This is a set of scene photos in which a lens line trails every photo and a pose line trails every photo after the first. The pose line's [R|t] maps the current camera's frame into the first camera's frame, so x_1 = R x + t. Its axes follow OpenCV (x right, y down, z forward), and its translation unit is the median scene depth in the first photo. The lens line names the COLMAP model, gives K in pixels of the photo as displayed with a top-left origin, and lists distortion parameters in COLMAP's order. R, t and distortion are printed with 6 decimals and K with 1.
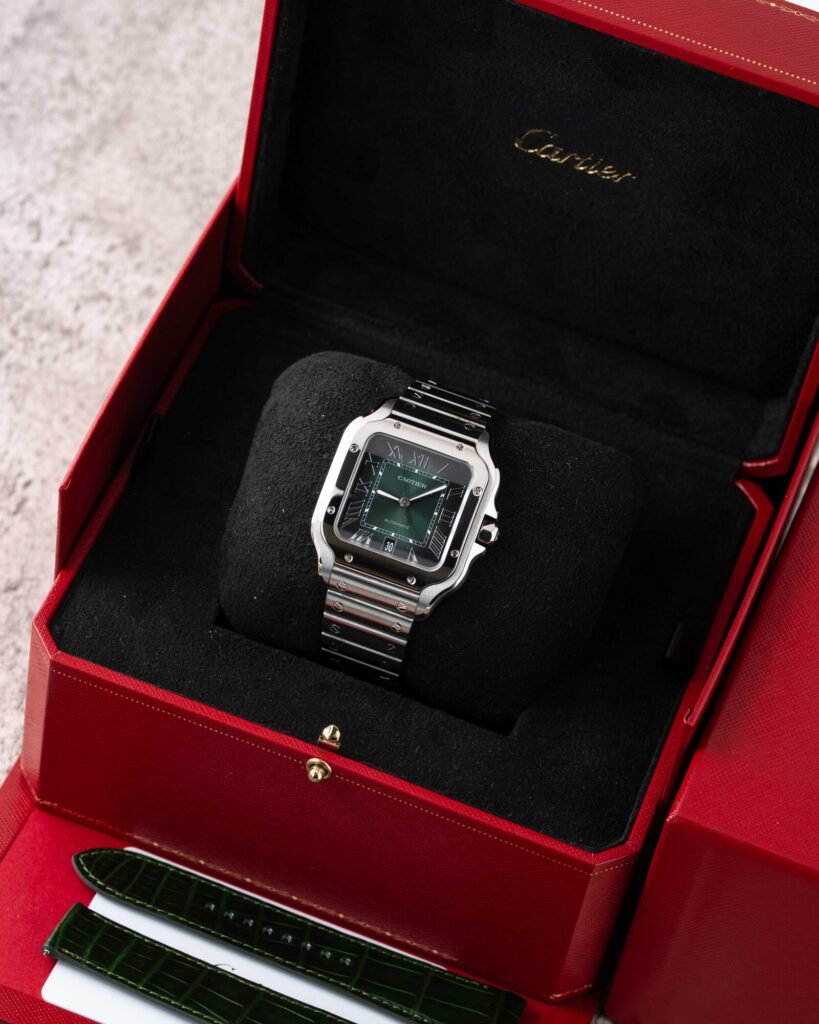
lens RADIAL K [[4425.2, 0, 409.5], [0, 4425.2, 512.0], [0, 0, 1]] dist [-0.095078, 2.386177]
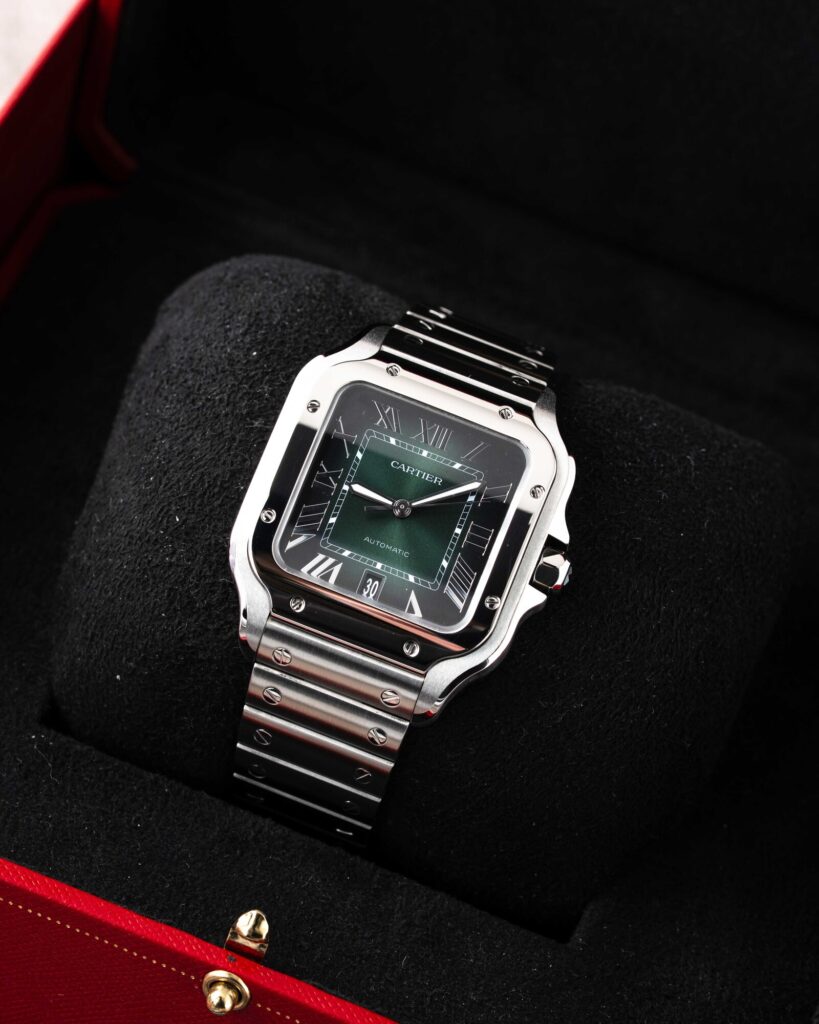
lens RADIAL K [[4425.2, 0, 409.5], [0, 4425.2, 512.0], [0, 0, 1]] dist [-0.095078, 2.386177]
pose [[0.997004, 0.040893, 0.065658, -0.035988], [-0.036345, 0.996953, -0.069020, 0.035896], [-0.068280, 0.066427, 0.995452, 0.449749]]
